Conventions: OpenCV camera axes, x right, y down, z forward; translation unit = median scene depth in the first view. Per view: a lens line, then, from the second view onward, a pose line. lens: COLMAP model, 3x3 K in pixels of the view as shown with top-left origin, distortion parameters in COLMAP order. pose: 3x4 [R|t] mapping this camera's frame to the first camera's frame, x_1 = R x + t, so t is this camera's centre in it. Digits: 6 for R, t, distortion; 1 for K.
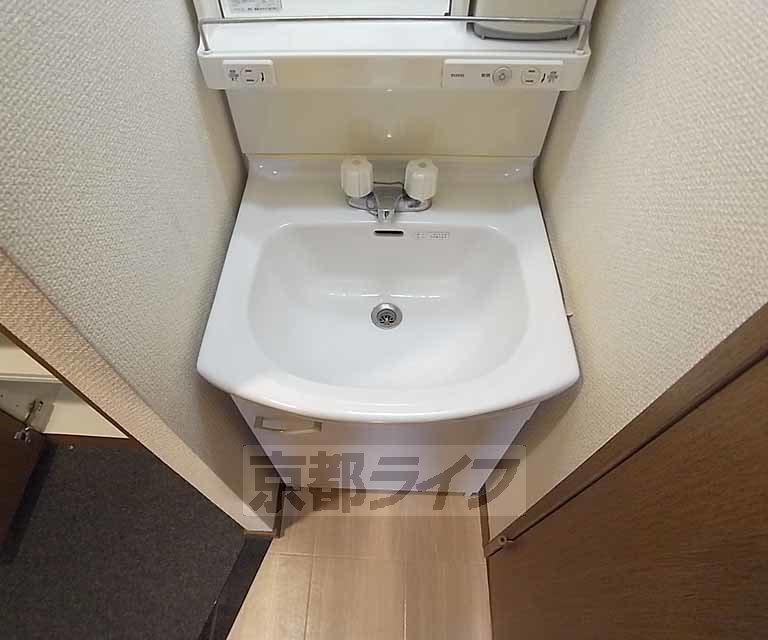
lens RADIAL K [[468.4, 0, 381.4], [0, 468.4, 316.5], [0, 0, 1]] dist [-0.041725, 0.002755]
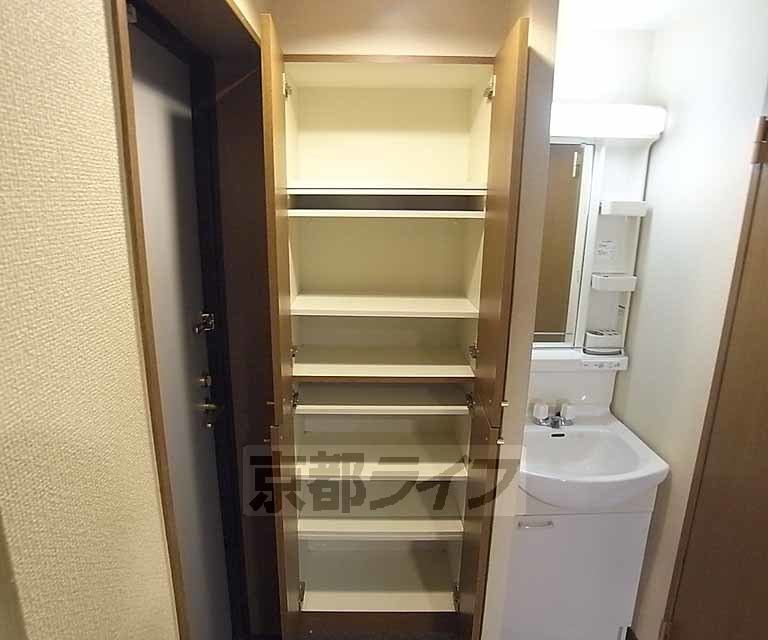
lens RADIAL K [[468.4, 0, 385.4], [0, 468.4, 317.7], [0, 0, 1]] dist [-0.041725, 0.002755]
pose [[0.997889, -0.006219, 0.064647, -0.980733], [0.047522, 0.748395, -0.661549, 0.851922], [-0.044268, 0.663224, 0.747111, -0.989478]]
